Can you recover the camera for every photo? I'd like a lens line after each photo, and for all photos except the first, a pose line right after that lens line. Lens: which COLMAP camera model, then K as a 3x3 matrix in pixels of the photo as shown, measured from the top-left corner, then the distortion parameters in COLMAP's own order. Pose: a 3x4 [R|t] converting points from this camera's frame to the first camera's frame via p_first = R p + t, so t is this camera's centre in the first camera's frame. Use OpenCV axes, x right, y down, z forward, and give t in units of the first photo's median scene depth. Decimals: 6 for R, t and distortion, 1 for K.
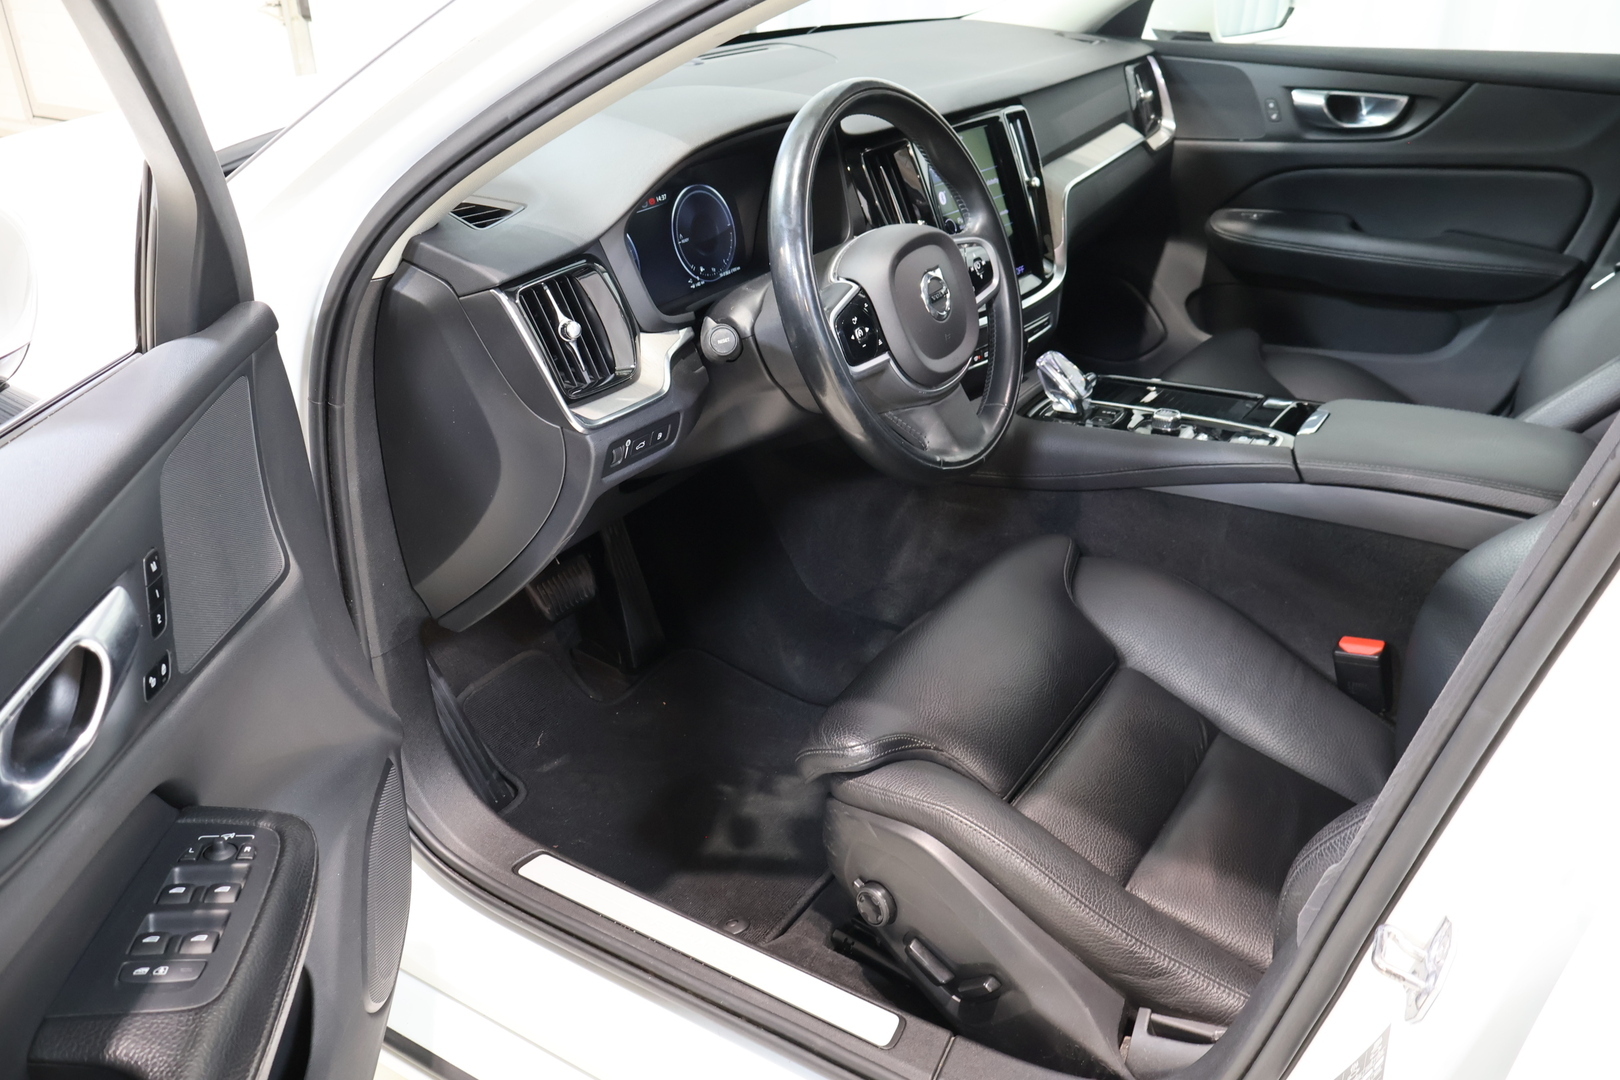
lens RADIAL K [[1359.9, 0, 808.8], [0, 1359.9, 539.6], [0, 0, 1]] dist [-0.013437, 0.015085]
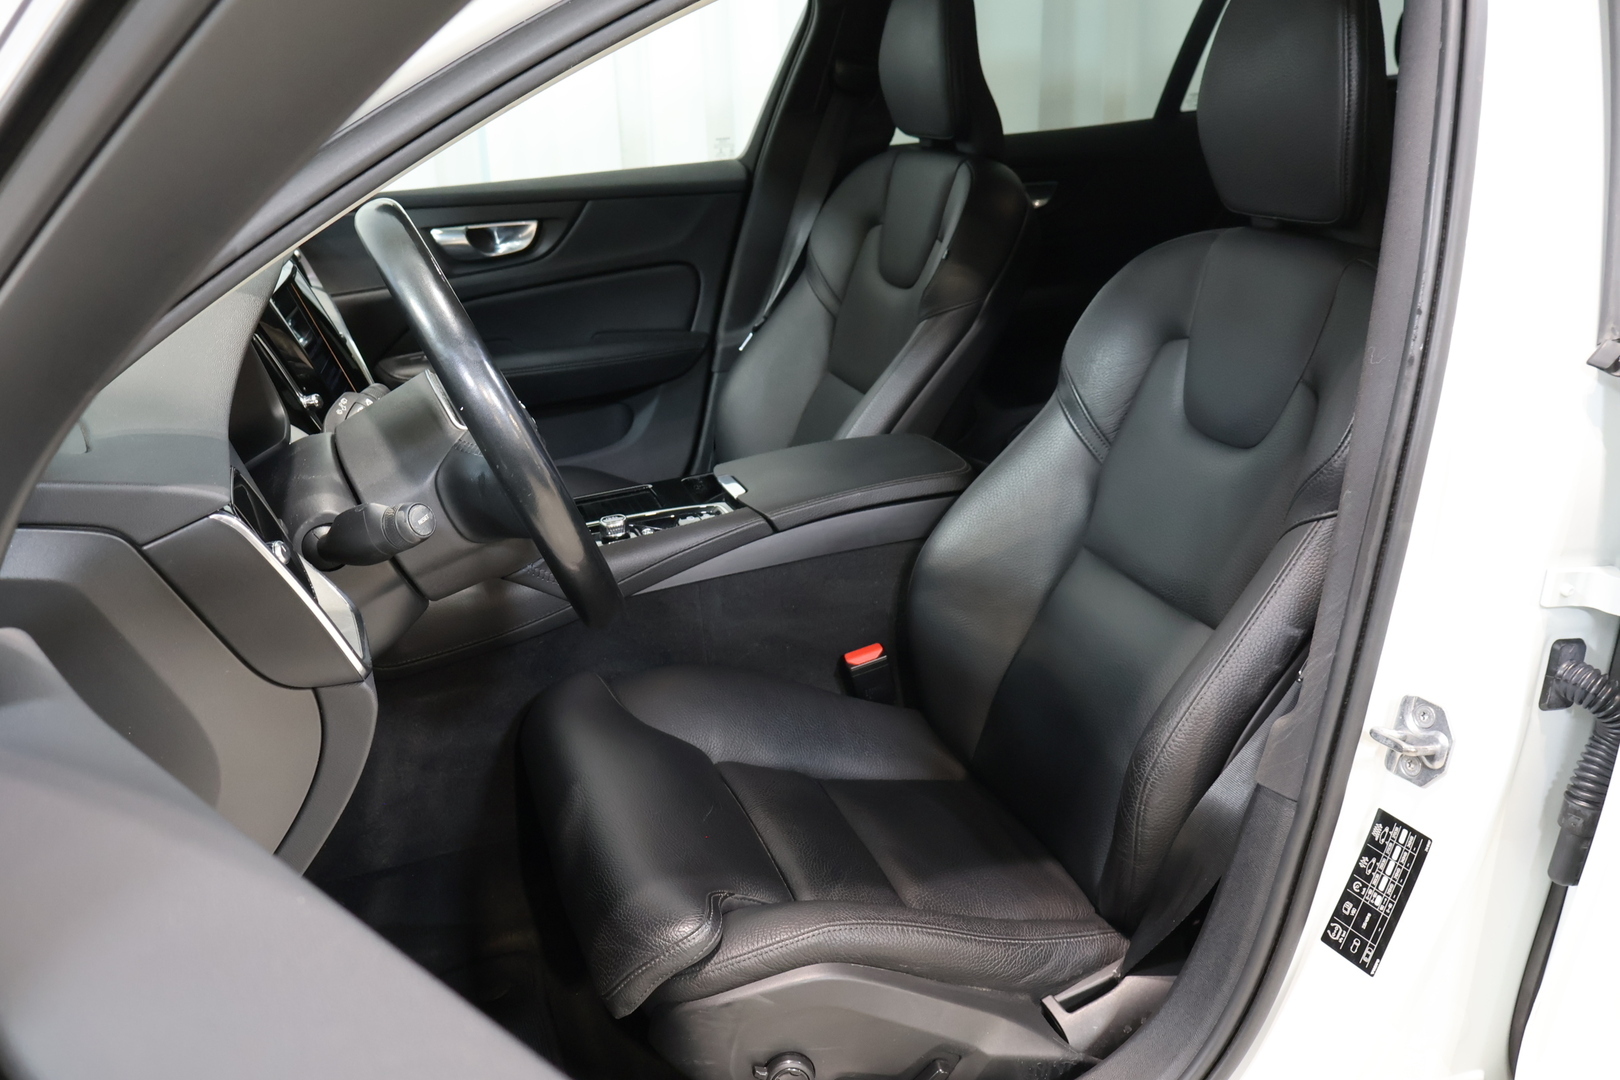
lens RADIAL K [[1359.9, 0, 809.5], [0, 1359.9, 540.9], [0, 0, 1]] dist [-0.013437, 0.015085]
pose [[0.603992, -0.280333, 0.746061, -0.304253], [0.384679, 0.922381, 0.035159, -0.045877], [-0.698008, 0.265758, 0.664949, 0.196947]]
